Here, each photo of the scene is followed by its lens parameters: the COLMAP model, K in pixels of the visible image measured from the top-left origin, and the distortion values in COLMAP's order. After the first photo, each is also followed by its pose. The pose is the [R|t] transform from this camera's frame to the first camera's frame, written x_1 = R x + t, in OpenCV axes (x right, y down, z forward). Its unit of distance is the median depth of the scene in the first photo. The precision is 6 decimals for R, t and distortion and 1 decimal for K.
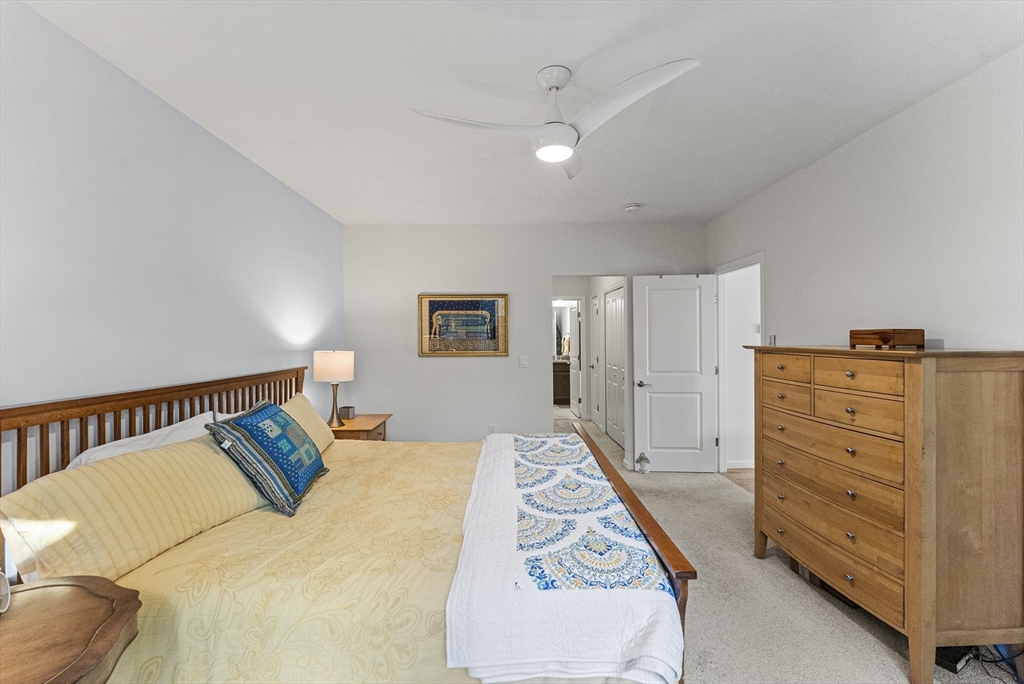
lens RADIAL K [[444.7, 0, 512.0], [0, 444.7, 342.0], [0, 0, 1]] dist [-0.000187, -0.000026]
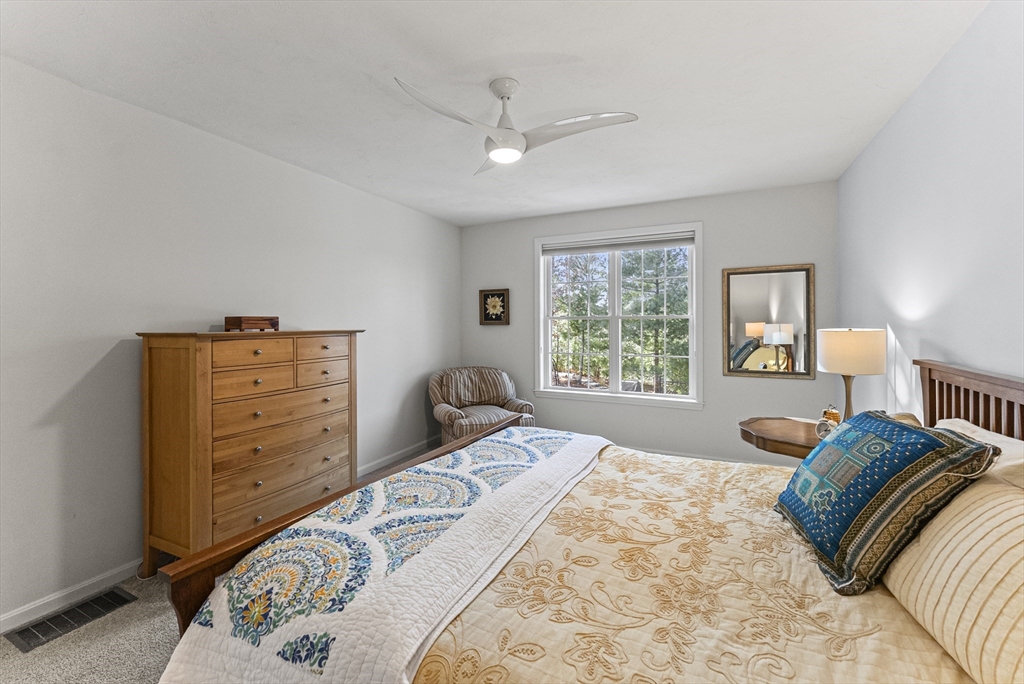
lens RADIAL K [[425.0, 0, 509.9], [0, 425.0, 309.4], [0, 0, 1]] dist [0.002233, 0.000291]
pose [[-0.894153, 0.027995, 0.446886, -0.399177], [0.015139, 0.999363, -0.032314, 0.003595], [-0.447506, -0.022129, -0.894007, 1.661051]]
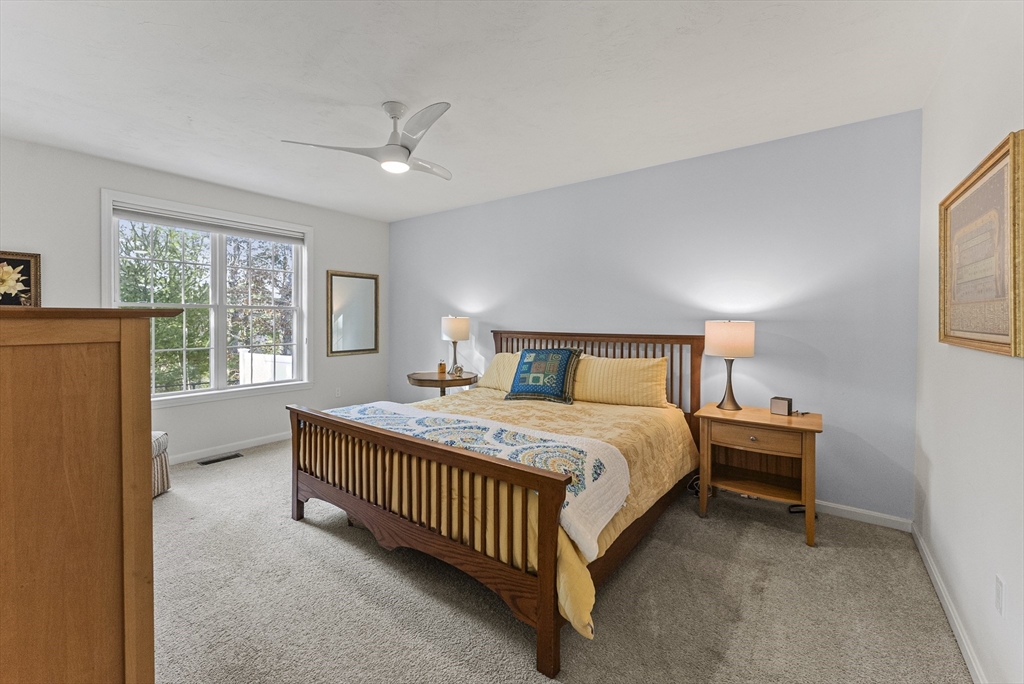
lens RADIAL K [[421.5, 0, 505.2], [0, 421.5, 314.6], [0, 0, 1]] dist [0.000260, 0.000606]
pose [[-0.598951, 0.000975, -0.800785, 0.922000], [-0.001986, 0.999994, 0.002703, 0.014228], [0.800783, 0.003209, -0.598946, 1.729802]]
